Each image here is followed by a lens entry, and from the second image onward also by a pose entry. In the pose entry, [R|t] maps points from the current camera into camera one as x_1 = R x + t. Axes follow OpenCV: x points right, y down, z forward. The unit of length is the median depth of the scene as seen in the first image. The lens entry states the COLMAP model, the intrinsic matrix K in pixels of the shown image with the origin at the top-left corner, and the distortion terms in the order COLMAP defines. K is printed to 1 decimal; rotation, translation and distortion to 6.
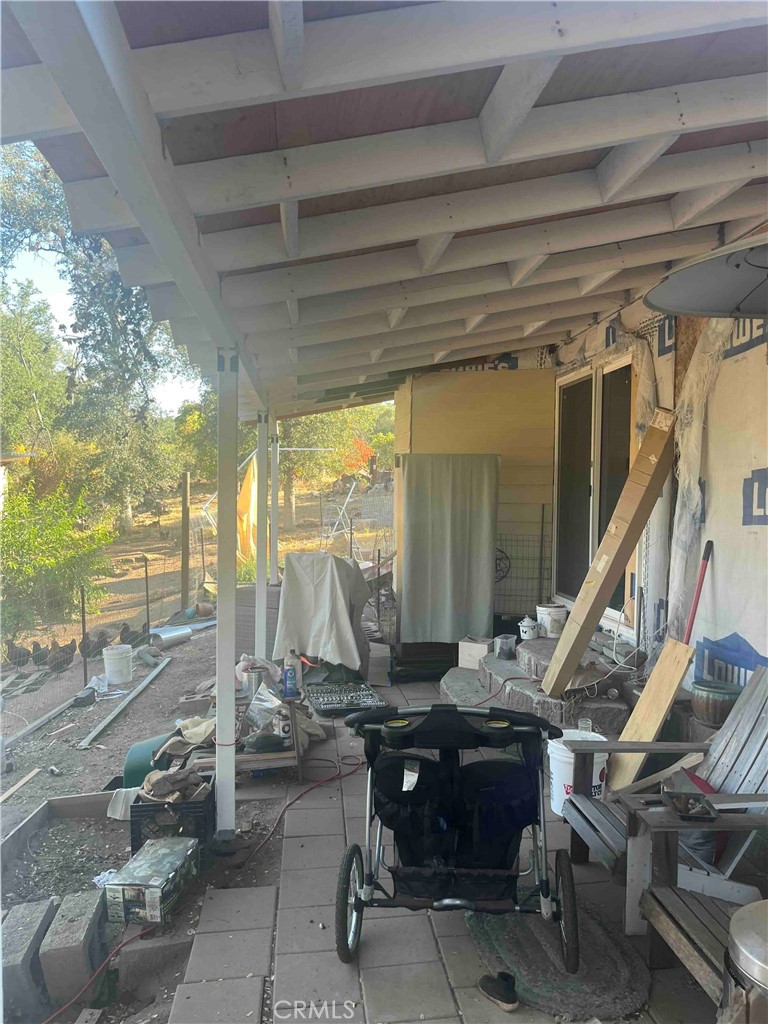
lens RADIAL K [[774.7, 0, 384.5], [0, 774.7, 511.9], [0, 0, 1]] dist [-0.005338, -0.006625]
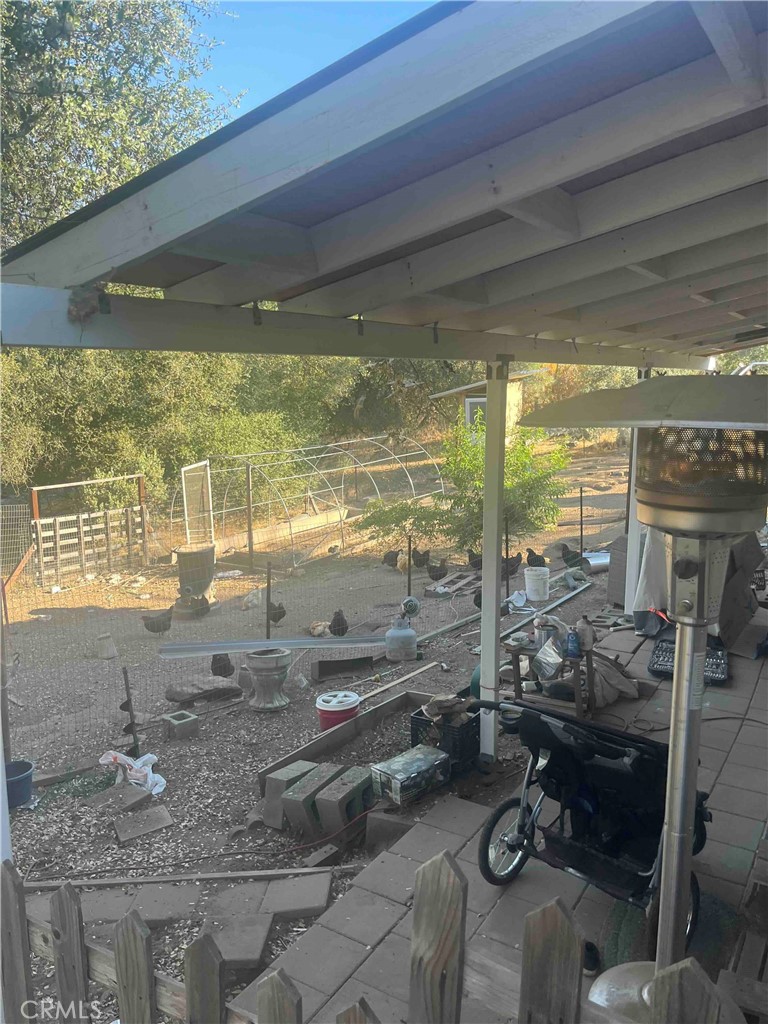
lens RADIAL K [[774.7, 0, 384.6], [0, 774.7, 512.9], [0, 0, 1]] dist [-0.005338, -0.006625]
pose [[0.776152, 0.101359, -0.622346, 0.436330], [-0.015576, 0.989776, 0.141776, -0.155716], [0.630353, -0.100346, 0.769796, -0.017434]]
